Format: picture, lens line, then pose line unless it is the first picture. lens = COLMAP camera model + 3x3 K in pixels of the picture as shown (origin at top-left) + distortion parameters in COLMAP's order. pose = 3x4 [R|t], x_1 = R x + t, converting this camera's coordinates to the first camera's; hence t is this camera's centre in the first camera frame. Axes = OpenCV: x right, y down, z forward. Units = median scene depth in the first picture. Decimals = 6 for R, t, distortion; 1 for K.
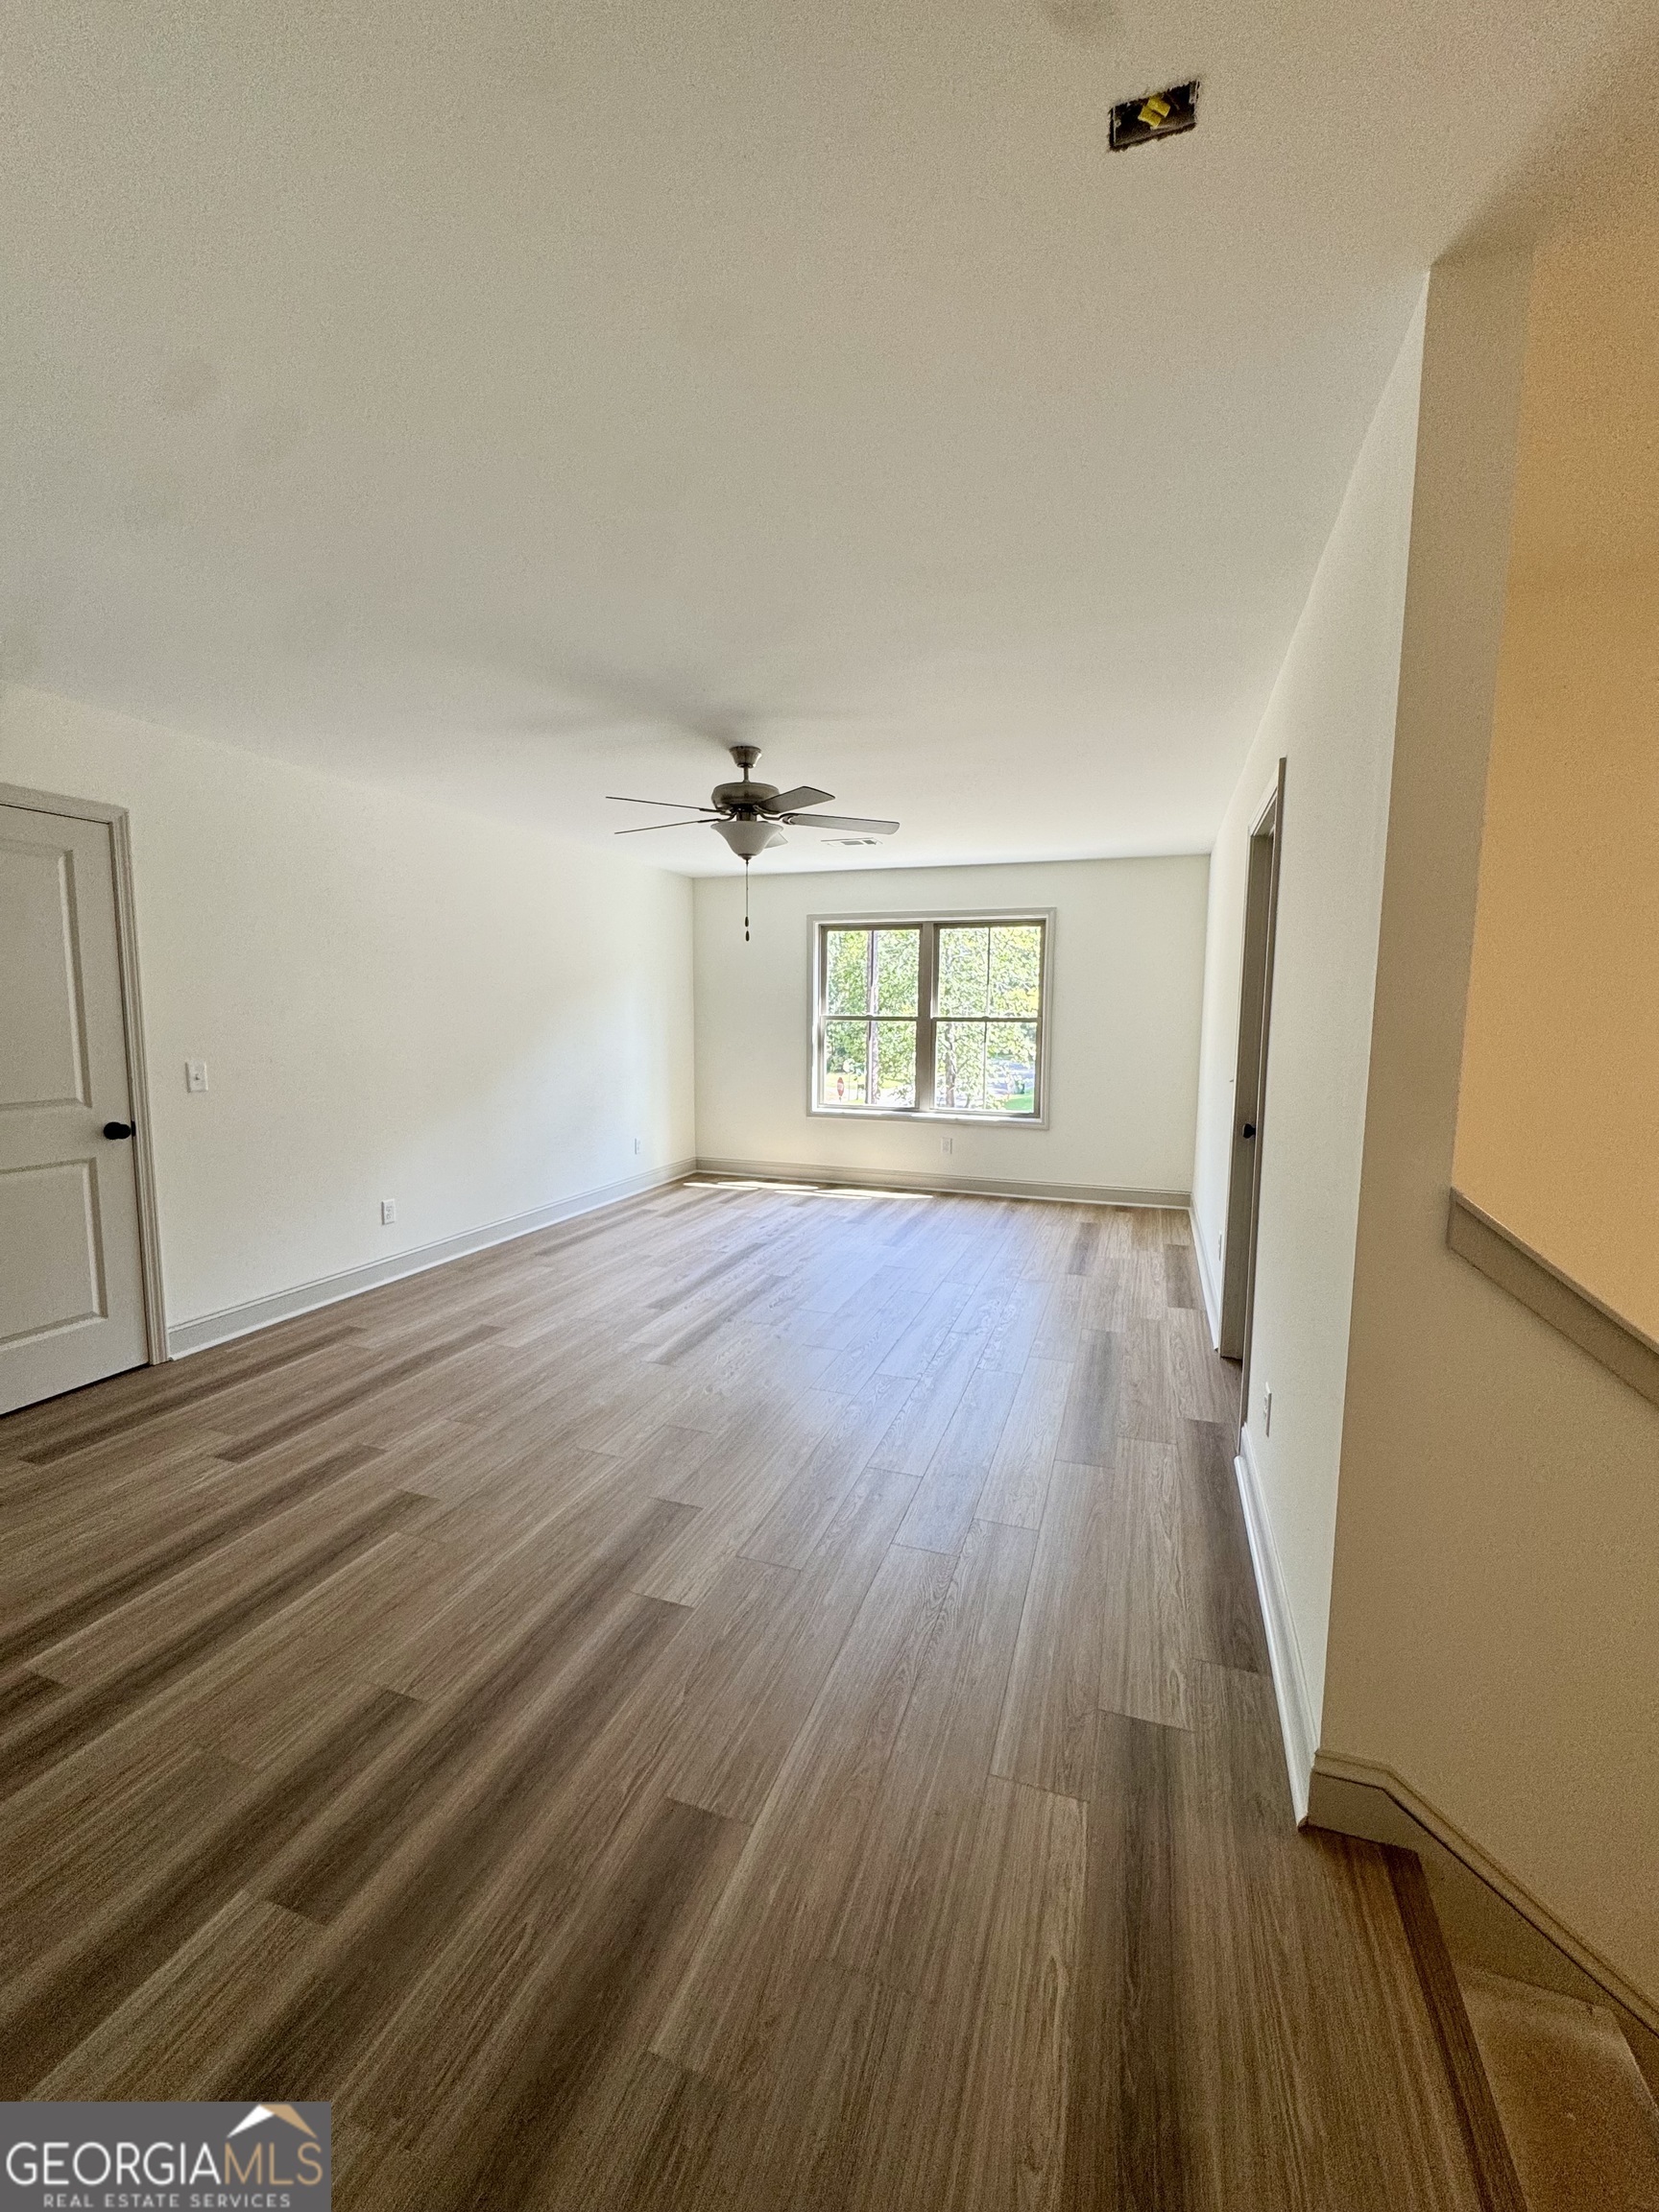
lens RADIAL K [[887.1, 0, 826.8], [0, 887.1, 1126.6], [0, 0, 1]] dist [-0.001984, 0.000078]
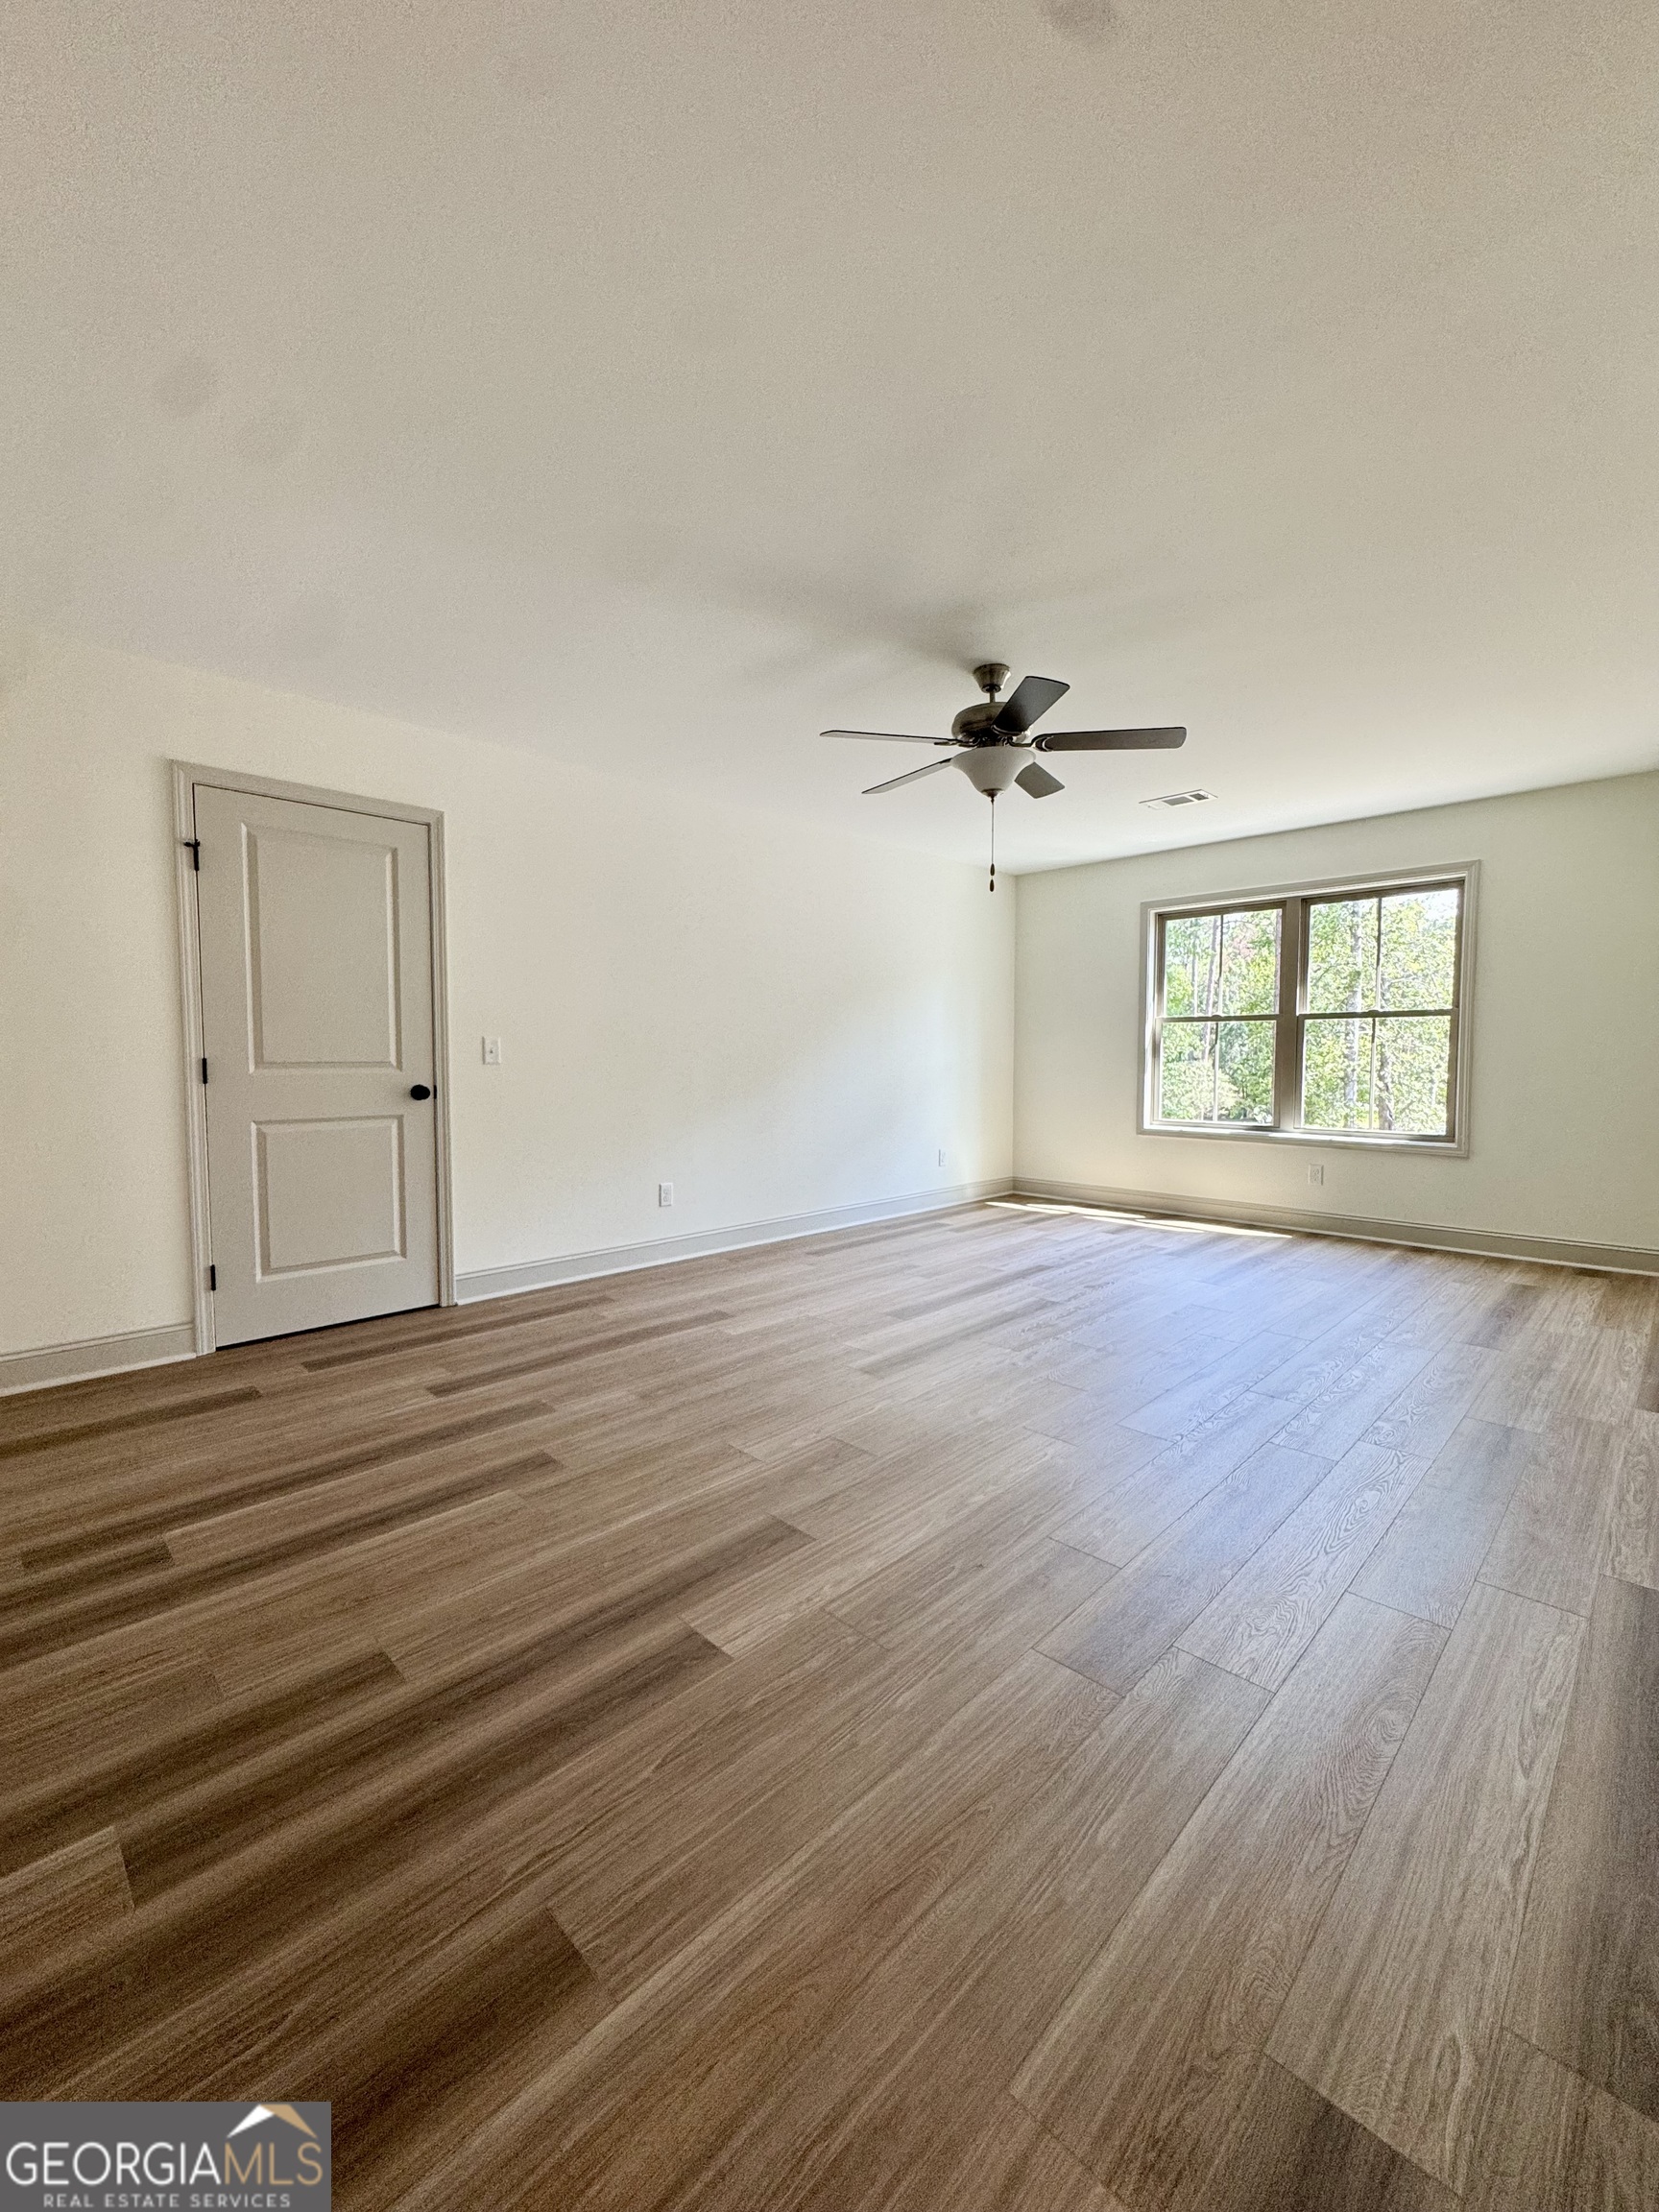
lens RADIAL K [[887.1, 0, 819.8], [0, 887.1, 1118.2], [0, 0, 1]] dist [-0.001984, 0.000078]
pose [[0.904760, 0.024642, -0.425208, 0.142378], [-0.049784, 0.997600, -0.048116, 0.064904], [0.423002, 0.064701, 0.903816, 0.184464]]
